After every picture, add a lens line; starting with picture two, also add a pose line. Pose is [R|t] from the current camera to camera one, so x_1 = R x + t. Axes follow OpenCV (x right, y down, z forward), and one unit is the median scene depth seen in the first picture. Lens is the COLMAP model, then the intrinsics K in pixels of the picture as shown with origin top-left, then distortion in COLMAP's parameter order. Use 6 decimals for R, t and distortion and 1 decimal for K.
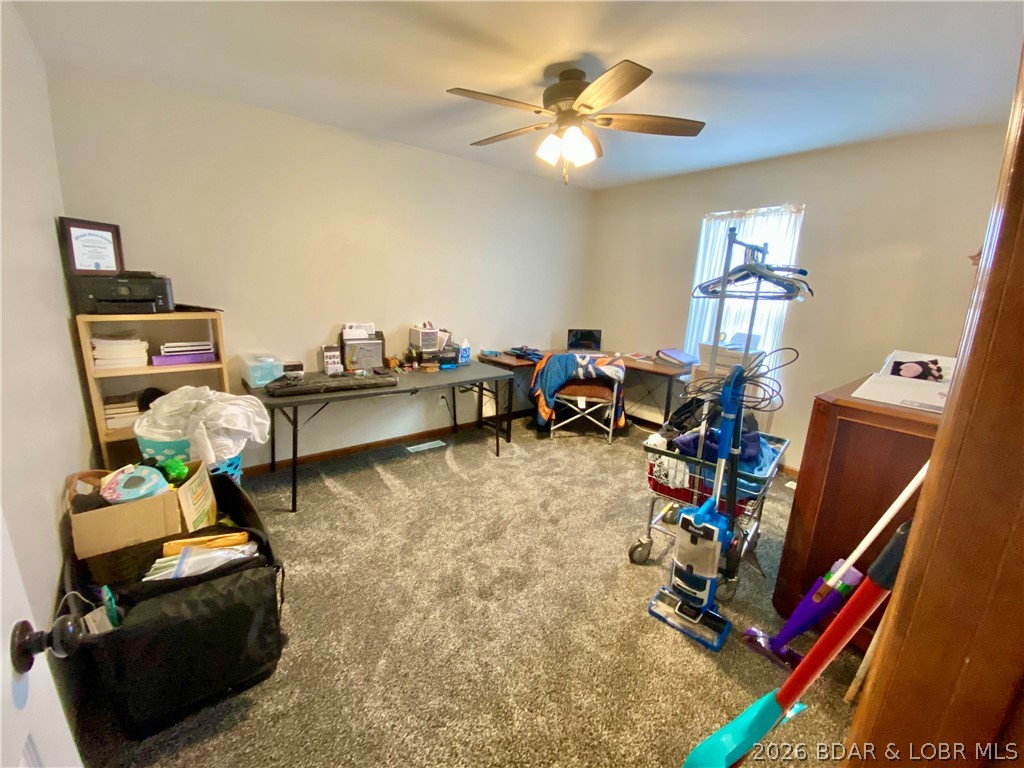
lens RADIAL K [[431.0, 0, 510.0], [0, 431.0, 380.6], [0, 0, 1]] dist [0.066396, -0.041506]
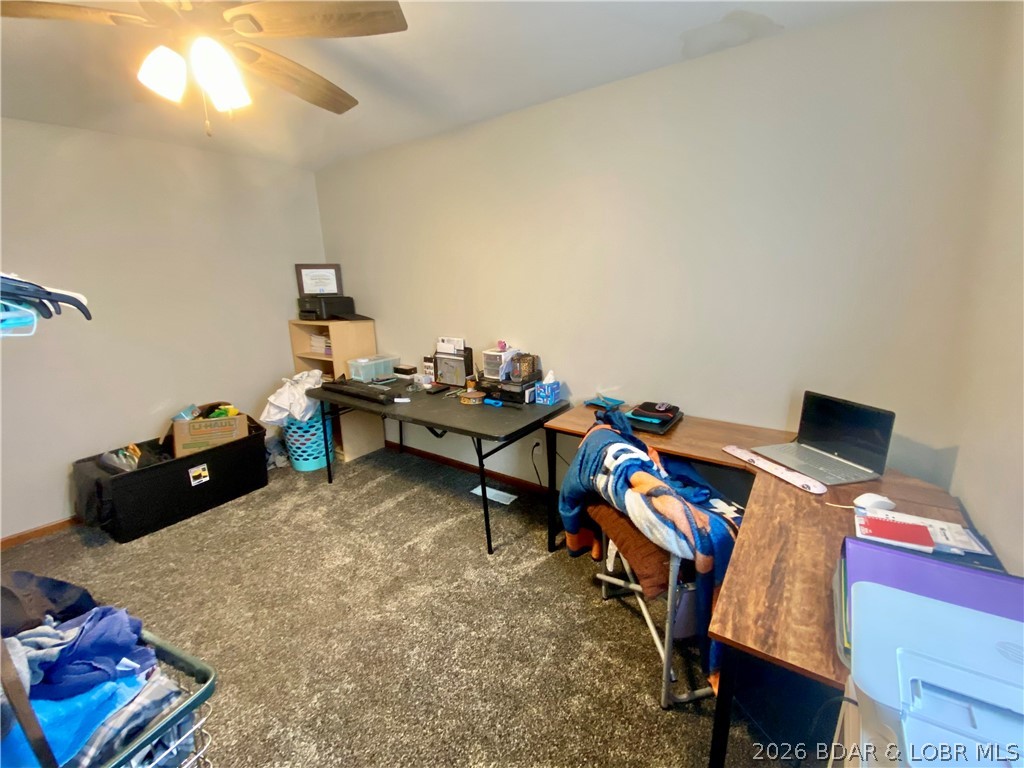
lens RADIAL K [[431.0, 0, 510.0], [0, 431.0, 380.6], [0, 0, 1]] dist [0.066396, -0.041506]
pose [[0.283531, 0.168401, -0.944061, 0.691938], [-0.180114, 0.976292, 0.120057, -0.201426], [0.941897, 0.135999, 0.307140, 0.957332]]
